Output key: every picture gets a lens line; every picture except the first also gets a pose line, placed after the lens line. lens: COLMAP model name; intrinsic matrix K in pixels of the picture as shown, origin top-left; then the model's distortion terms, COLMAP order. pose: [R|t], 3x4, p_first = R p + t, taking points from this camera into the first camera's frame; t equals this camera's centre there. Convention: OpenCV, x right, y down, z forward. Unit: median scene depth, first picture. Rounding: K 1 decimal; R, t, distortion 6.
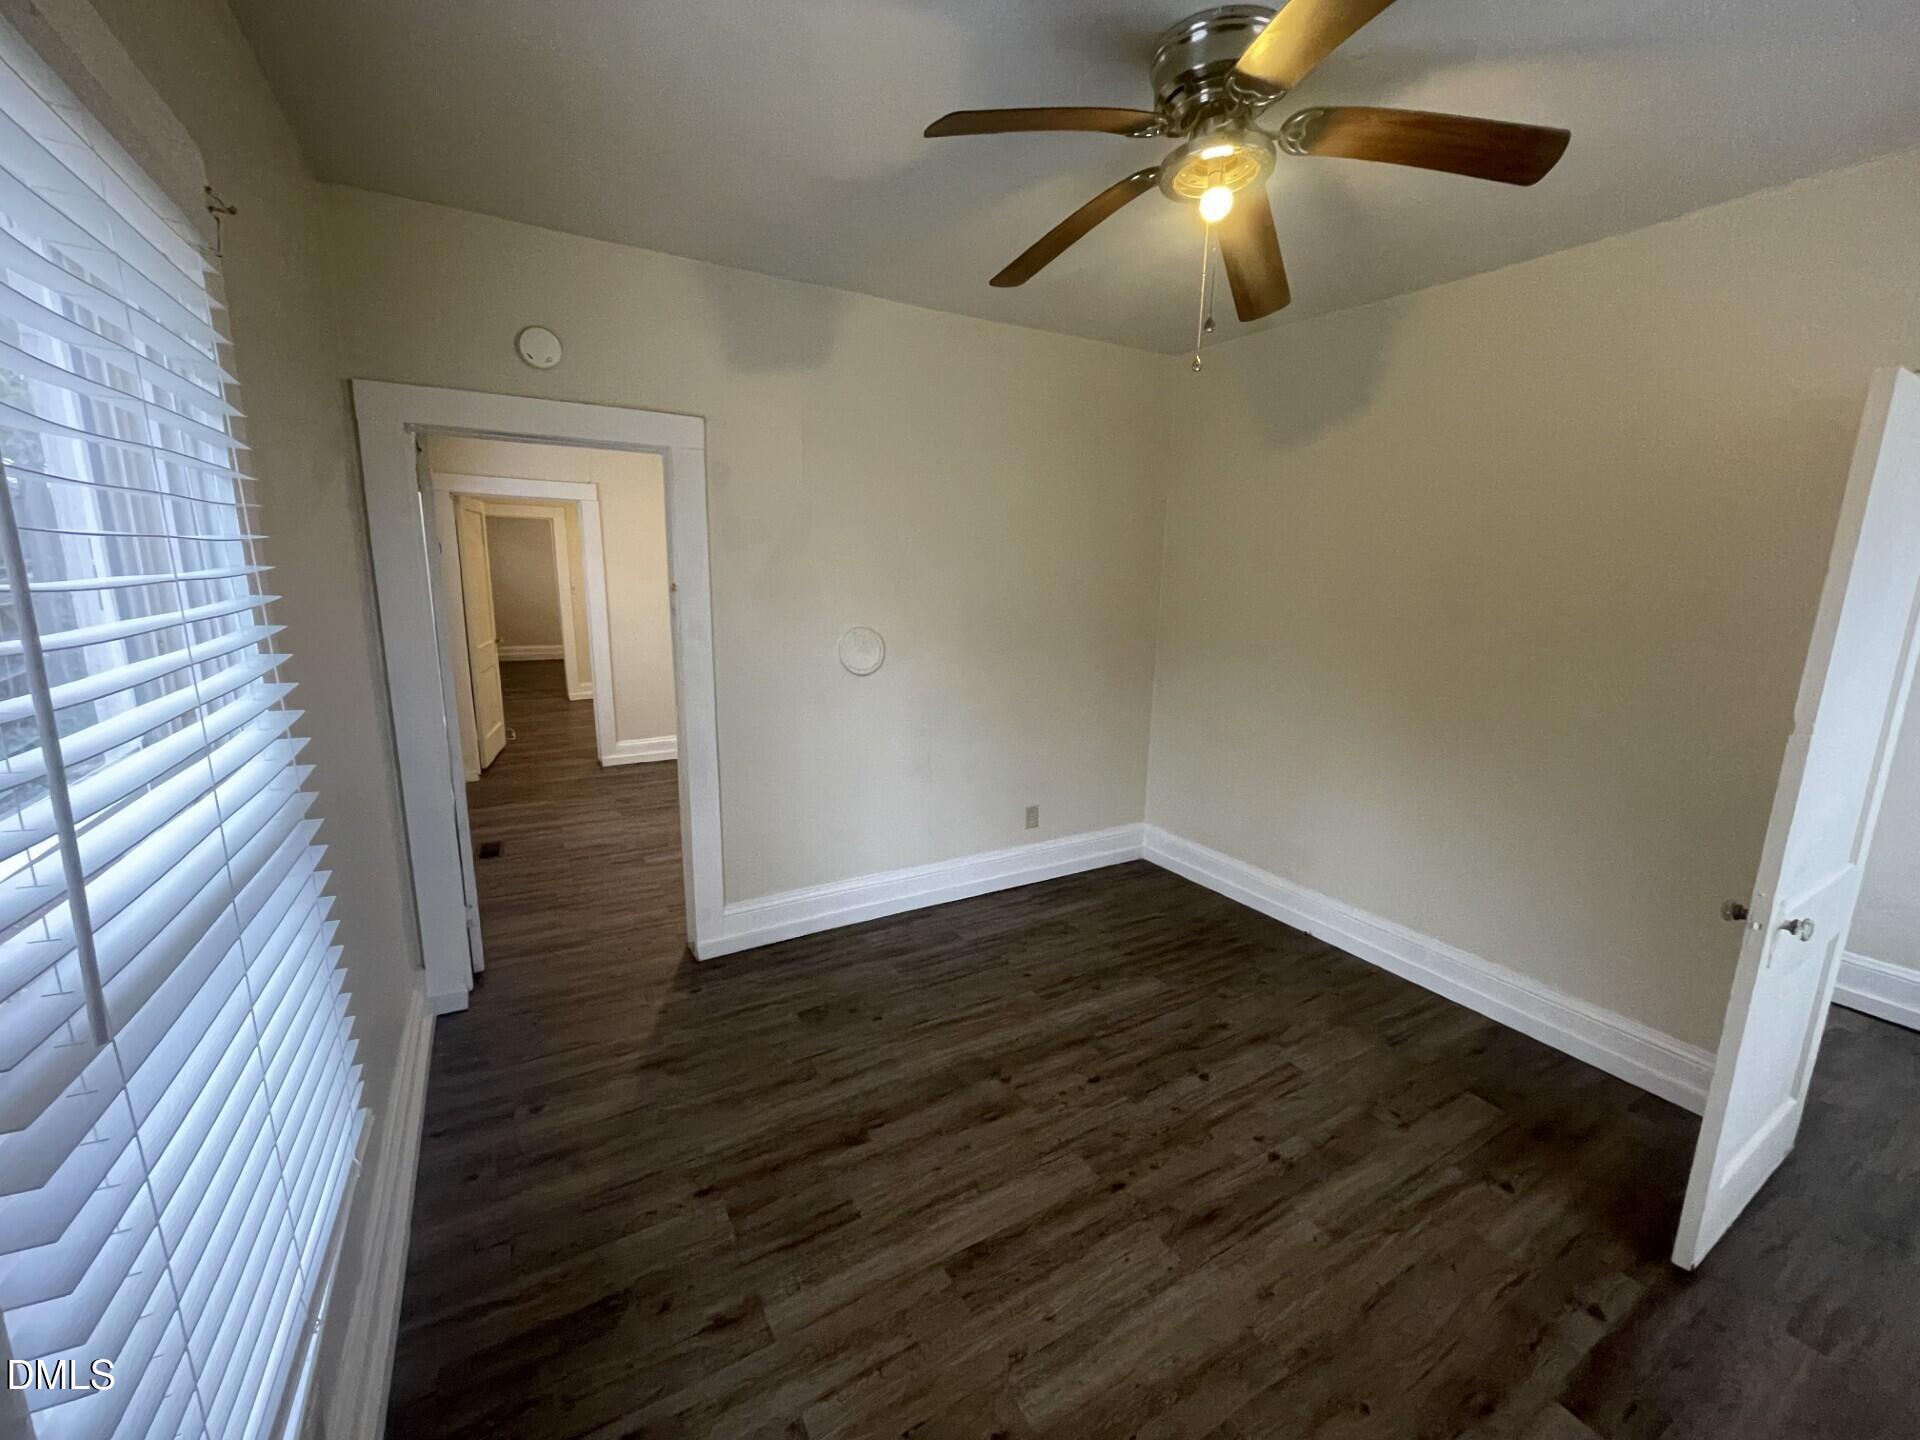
lens RADIAL K [[779.3, 0, 956.9], [0, 779.3, 707.3], [0, 0, 1]] dist [-0.002997, 0.000546]
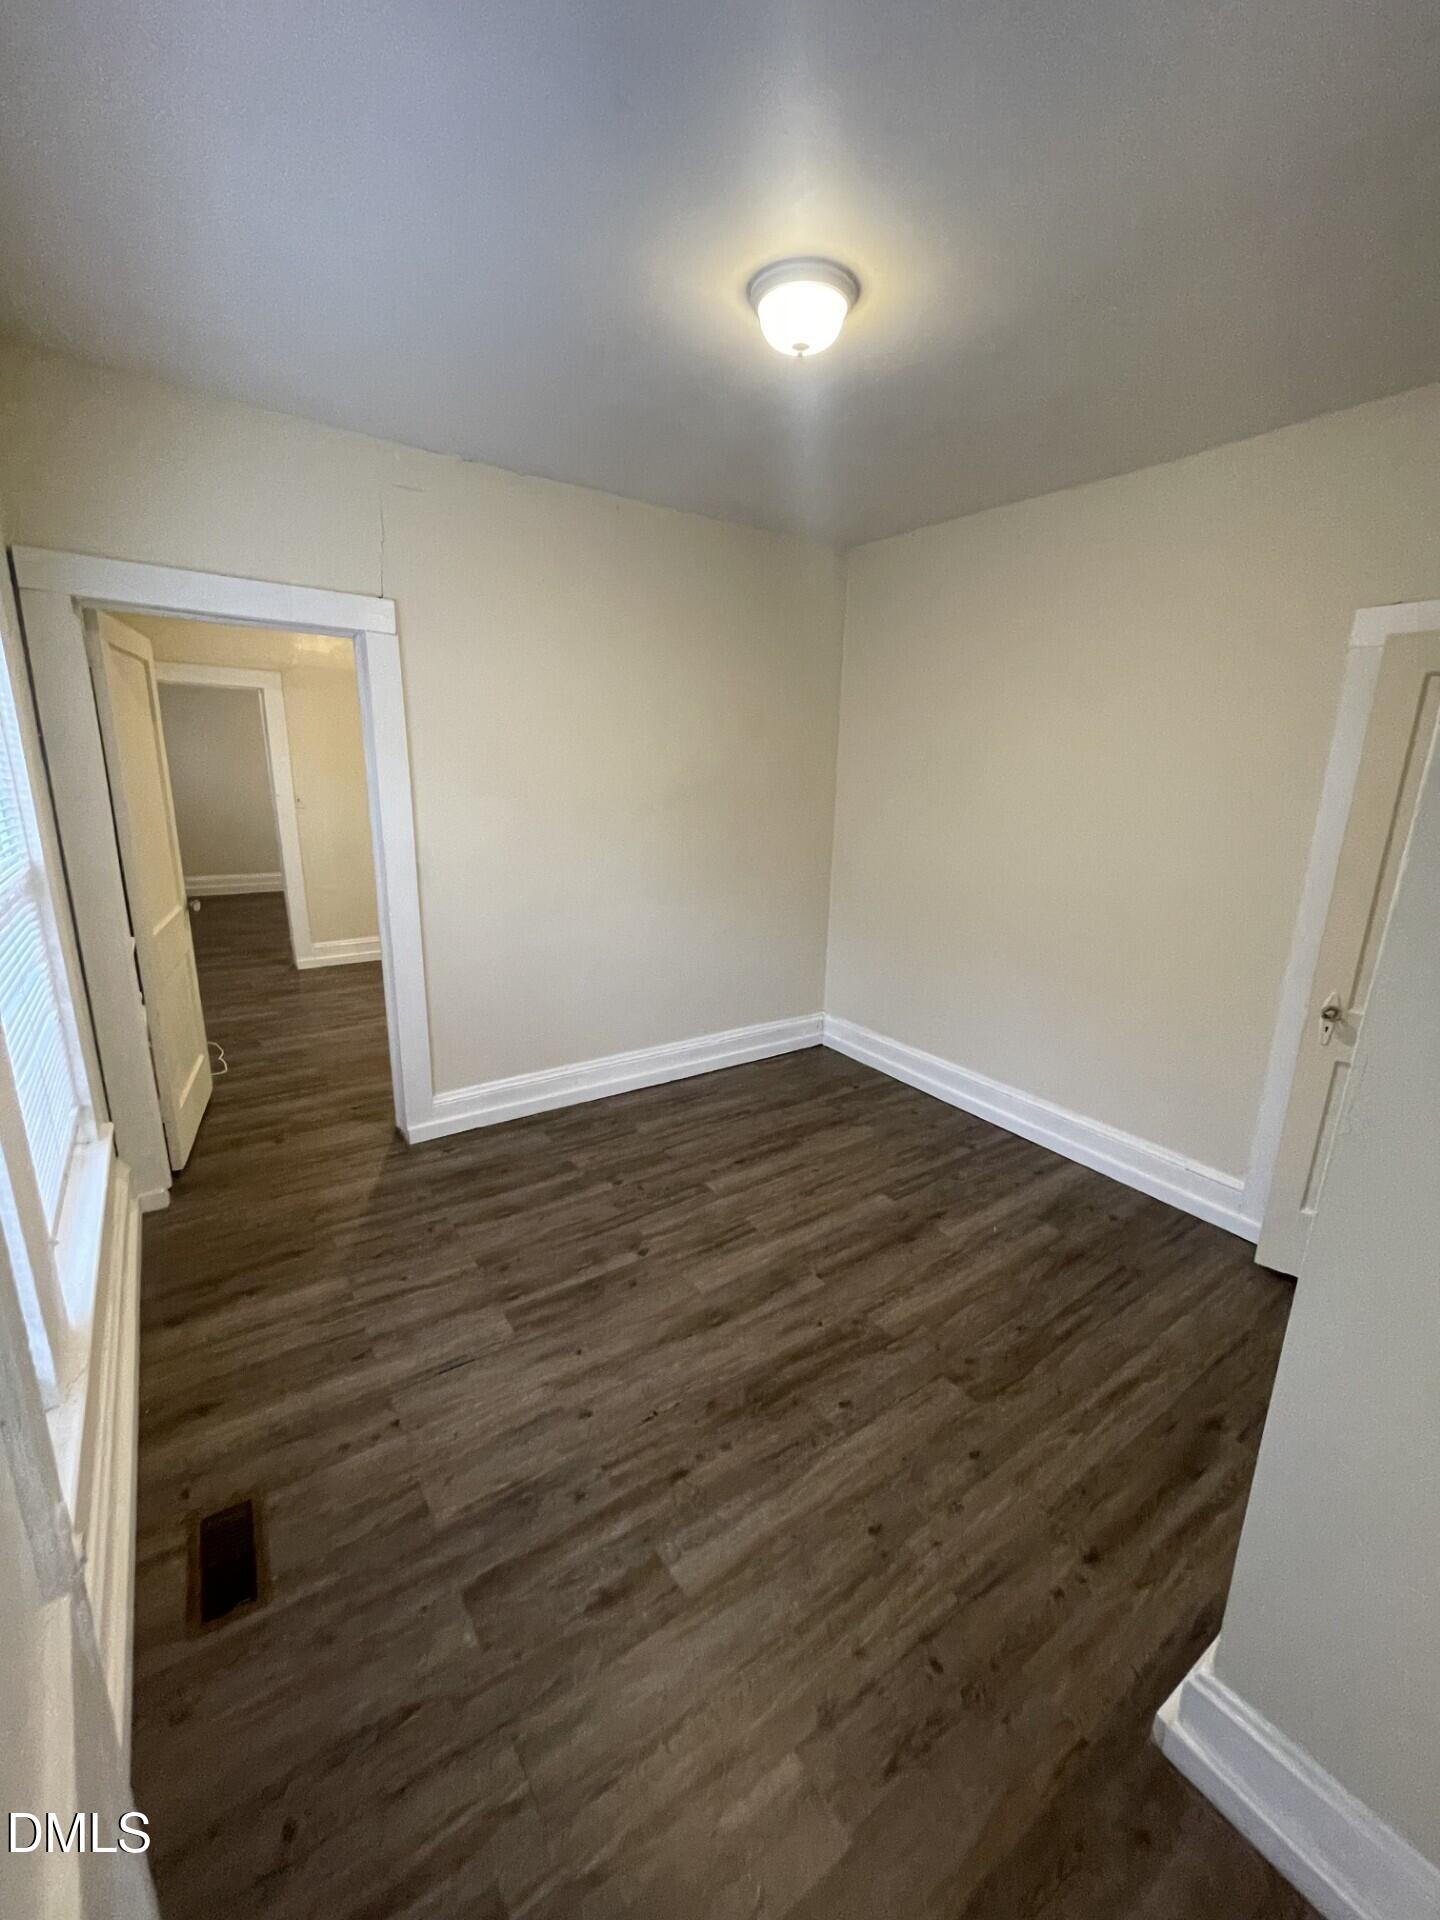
lens RADIAL K [[779.3, 0, 717.5], [0, 779.3, 971.1], [0, 0, 1]] dist [-0.002997, 0.000546]
pose [[0.996096, 0.006216, 0.088057, -0.315248], [-0.014379, 0.995621, 0.092368, -0.097876], [-0.087097, -0.093273, 0.991824, 0.500162]]
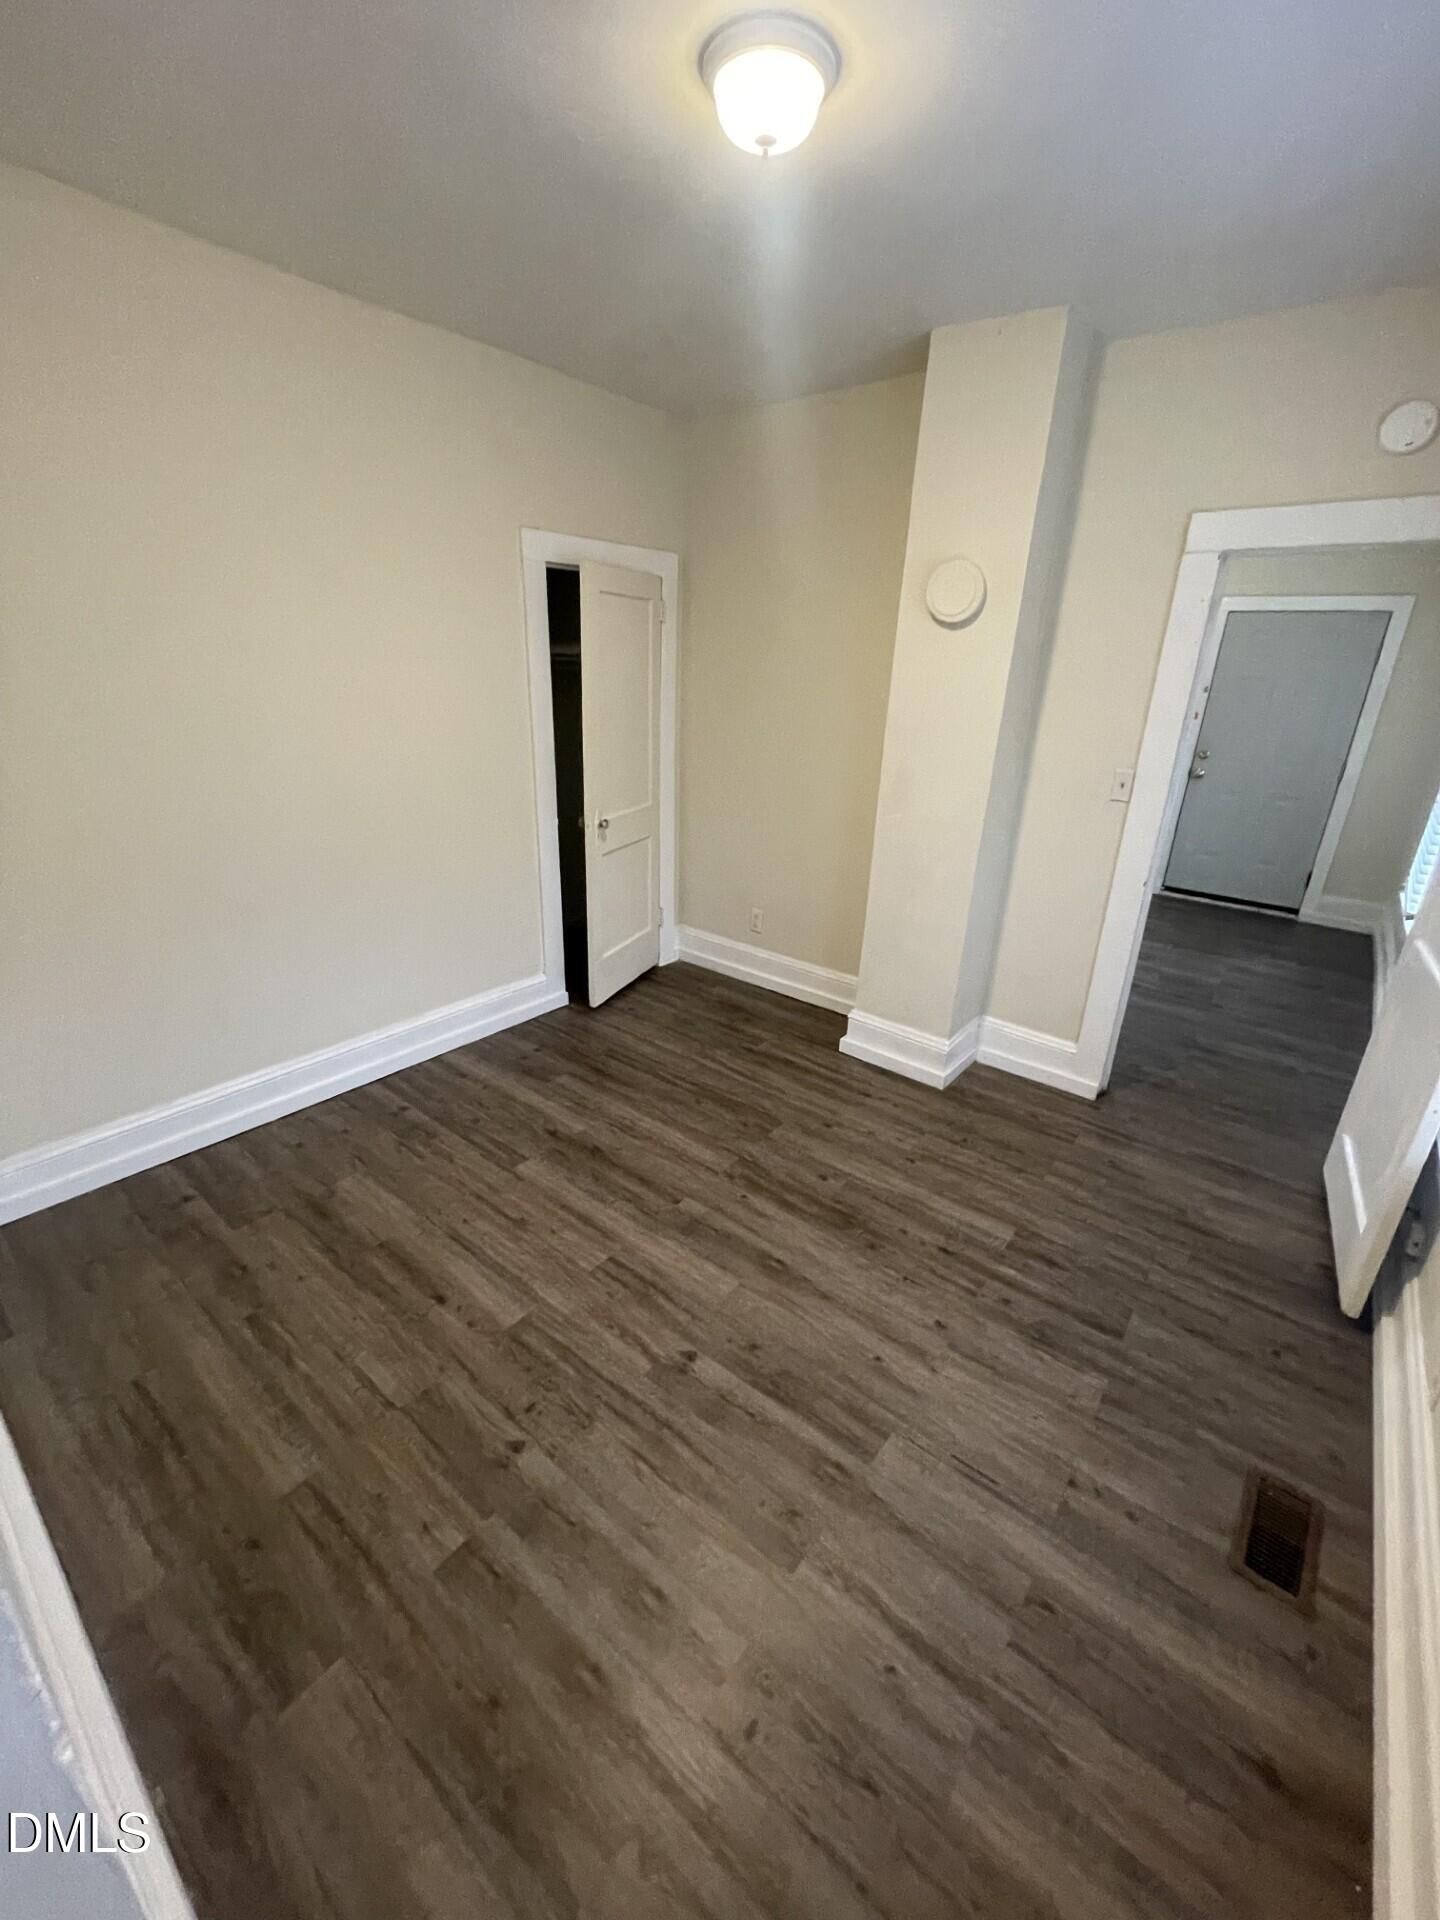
lens RADIAL K [[779.3, 0, 721.1], [0, 779.3, 957.0], [0, 0, 1]] dist [-0.002997, 0.000546]
pose [[-0.369128, -0.344376, 0.863220, -0.566123], [0.128370, 0.901019, 0.414349, -0.193473], [-0.920470, 0.263760, -0.288384, 0.994478]]
